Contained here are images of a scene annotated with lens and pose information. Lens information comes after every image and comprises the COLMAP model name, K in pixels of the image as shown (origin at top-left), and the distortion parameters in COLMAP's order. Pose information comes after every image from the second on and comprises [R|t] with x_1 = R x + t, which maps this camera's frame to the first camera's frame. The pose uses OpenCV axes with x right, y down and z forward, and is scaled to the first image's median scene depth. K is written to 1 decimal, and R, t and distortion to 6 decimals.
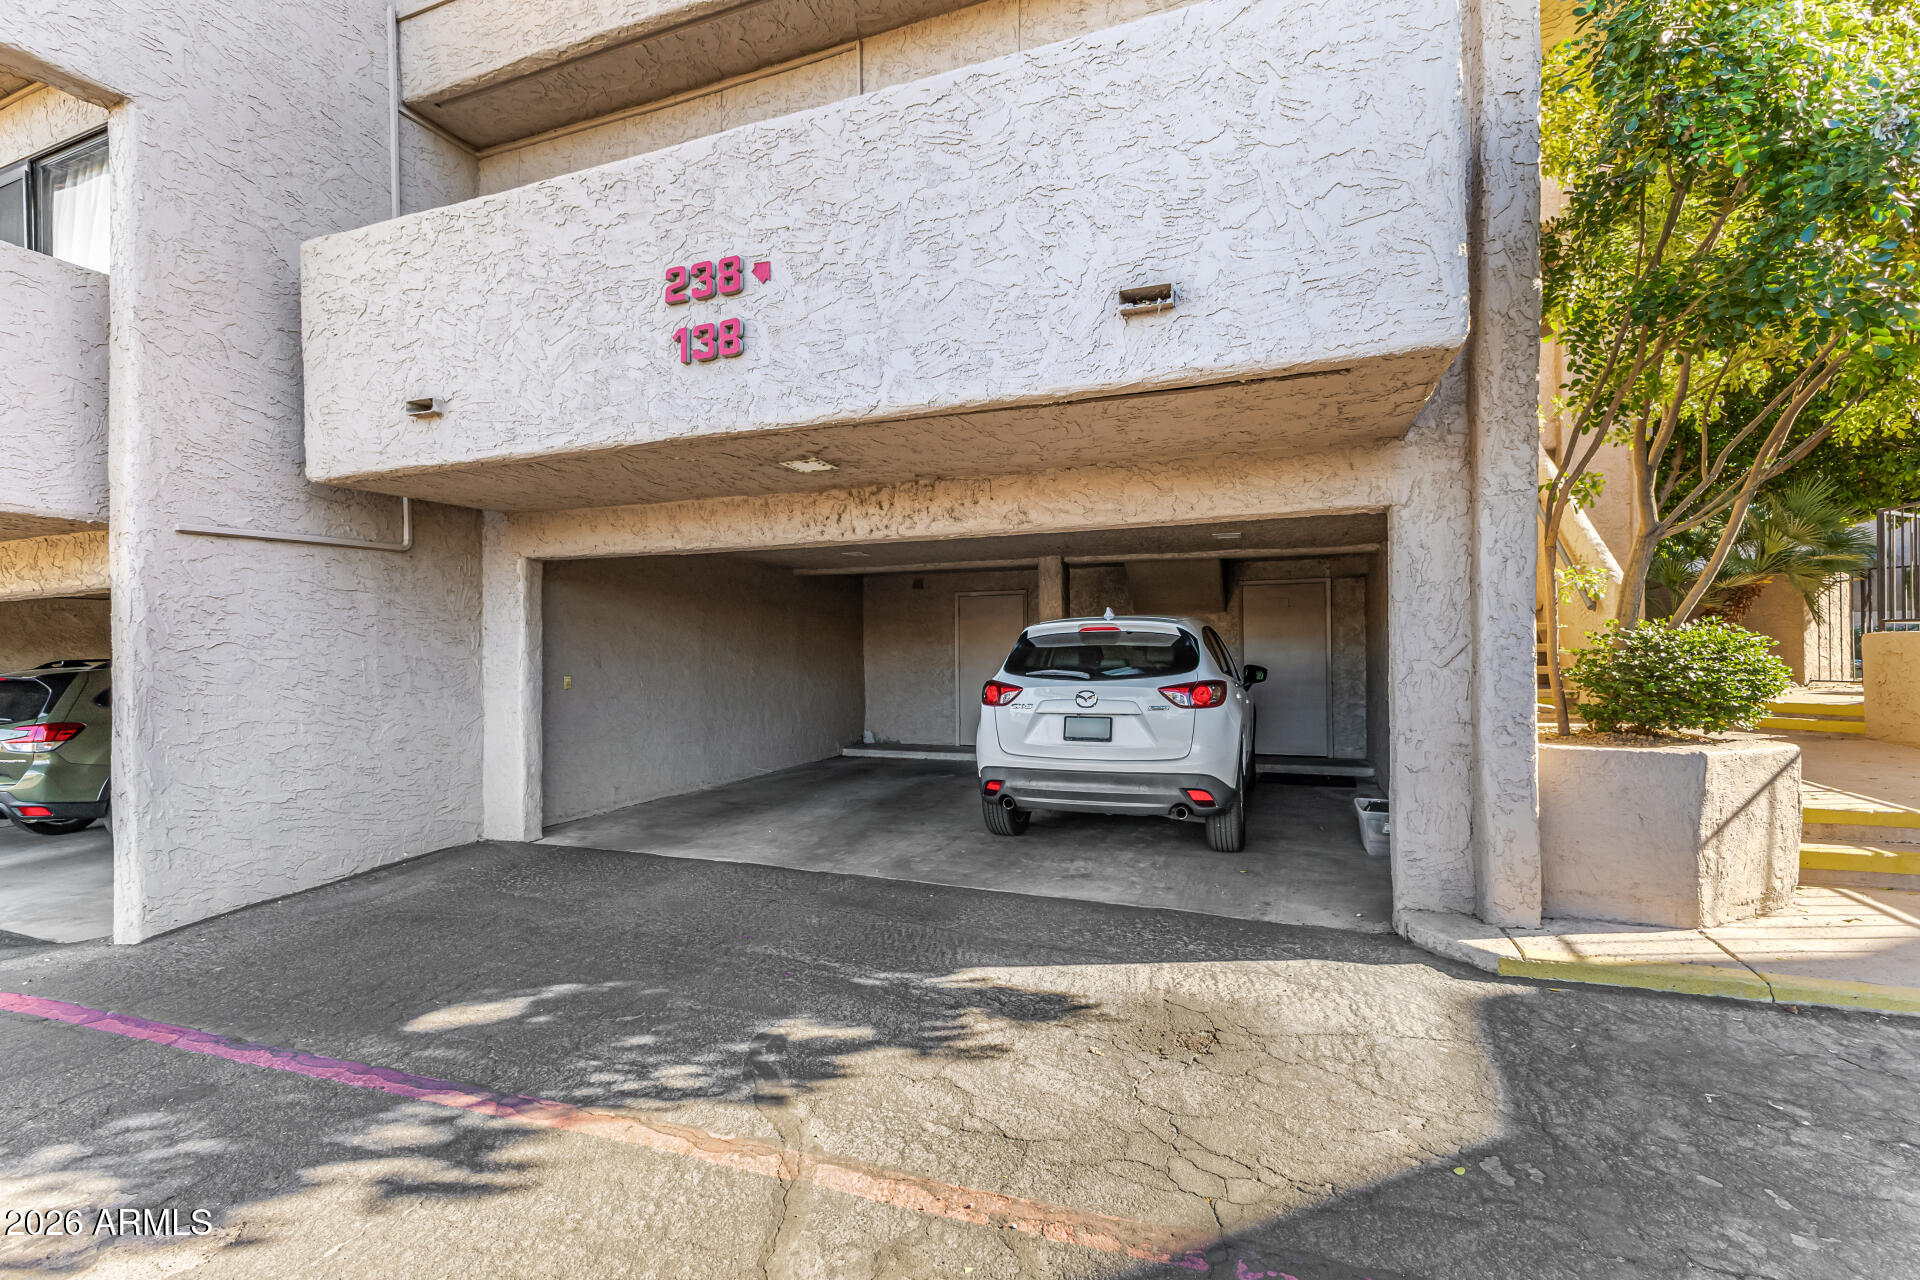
lens RADIAL K [[835.9, 0, 952.8], [0, 835.9, 632.8], [0, 0, 1]] dist [0.016800, -0.004076]
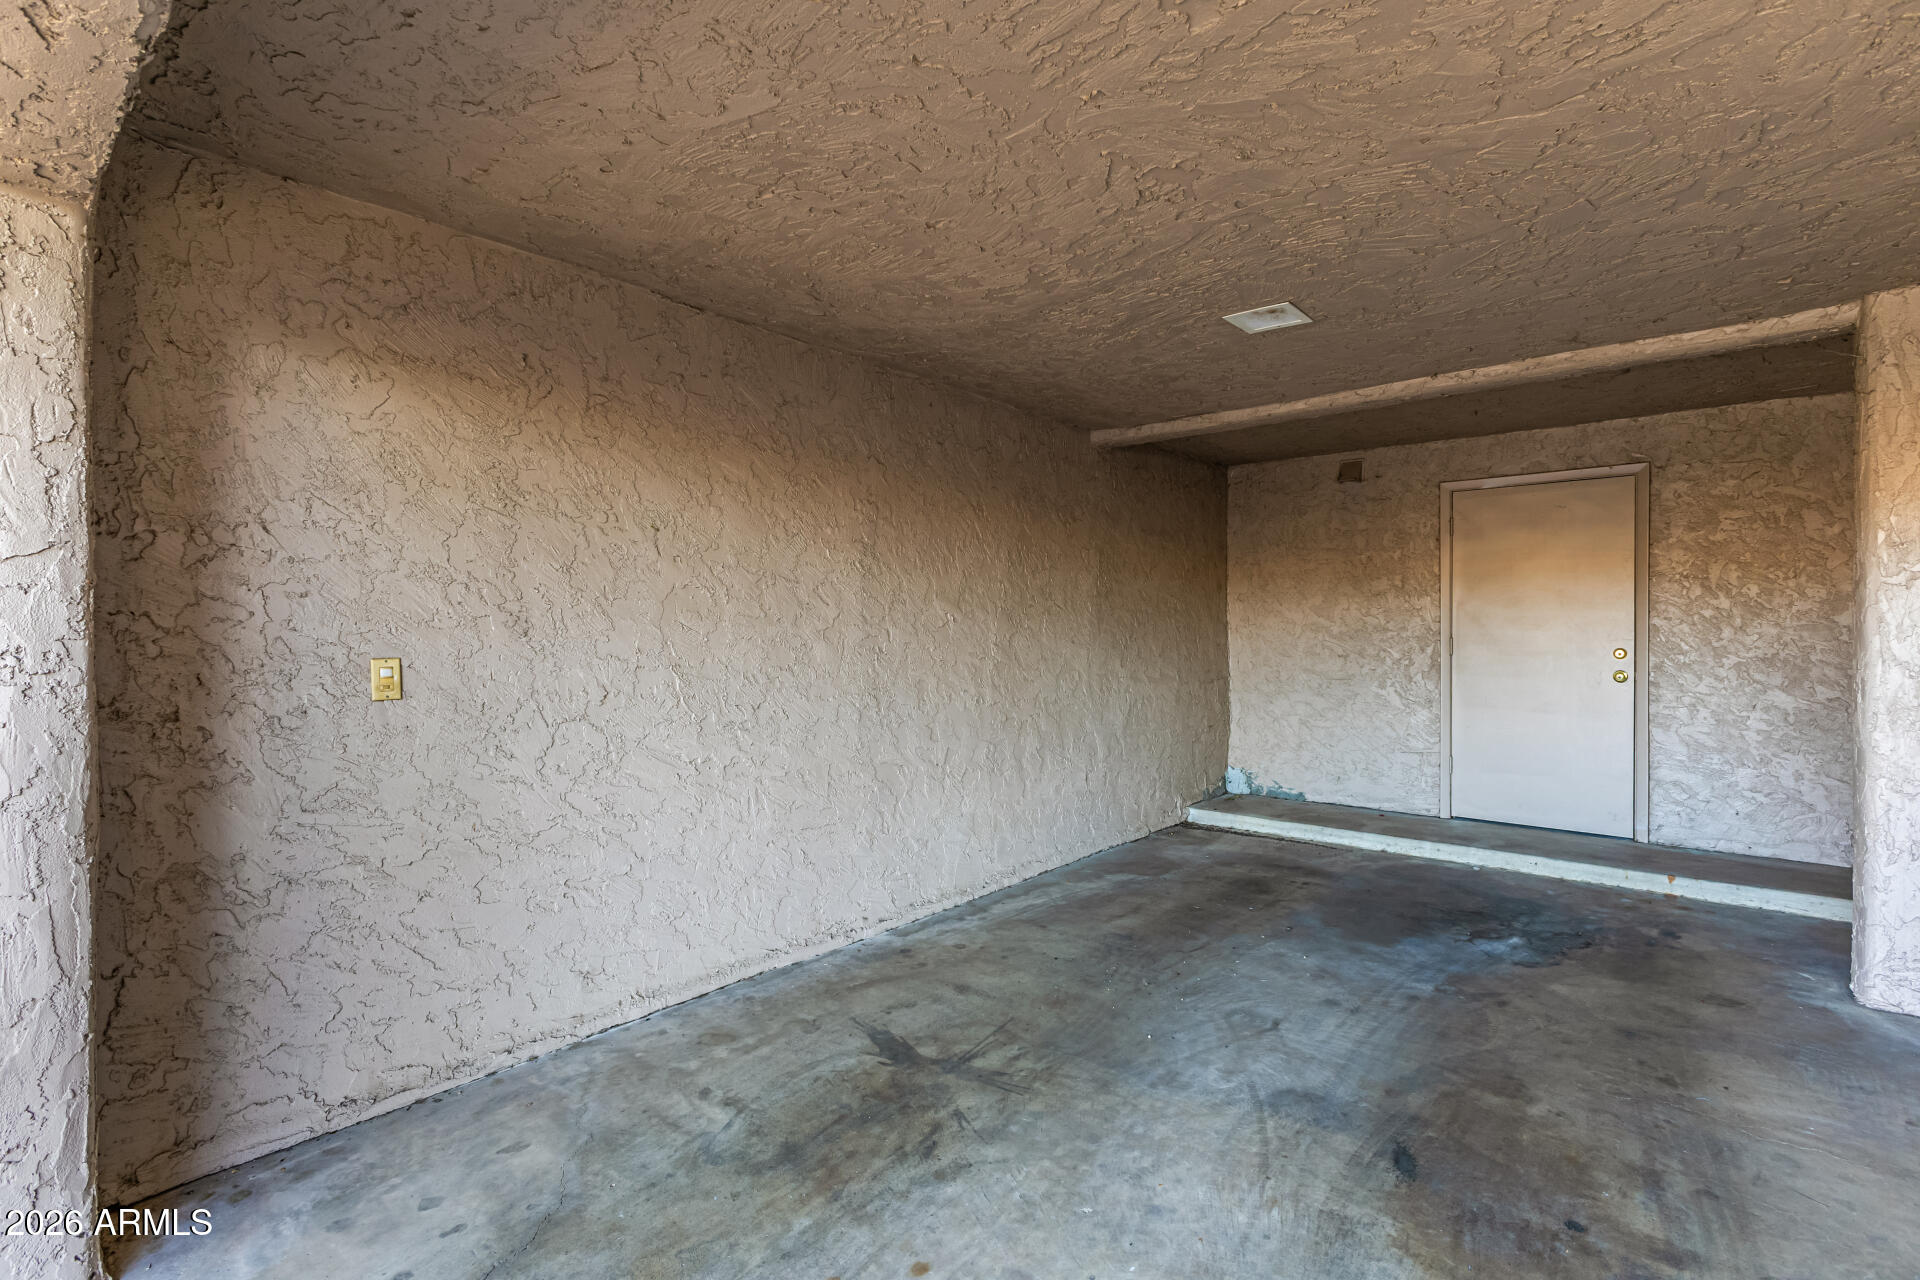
lens RADIAL K [[855.0, 0, 960.0], [0, 855.0, 640.0], [0, 0, 1]] dist [-0.023853, 0.000334]
pose [[0.938947, 0.010597, -0.343899, -0.069950], [0.002526, 0.999286, 0.037690, 0.016275], [0.344053, -0.036258, 0.938250, 0.391892]]
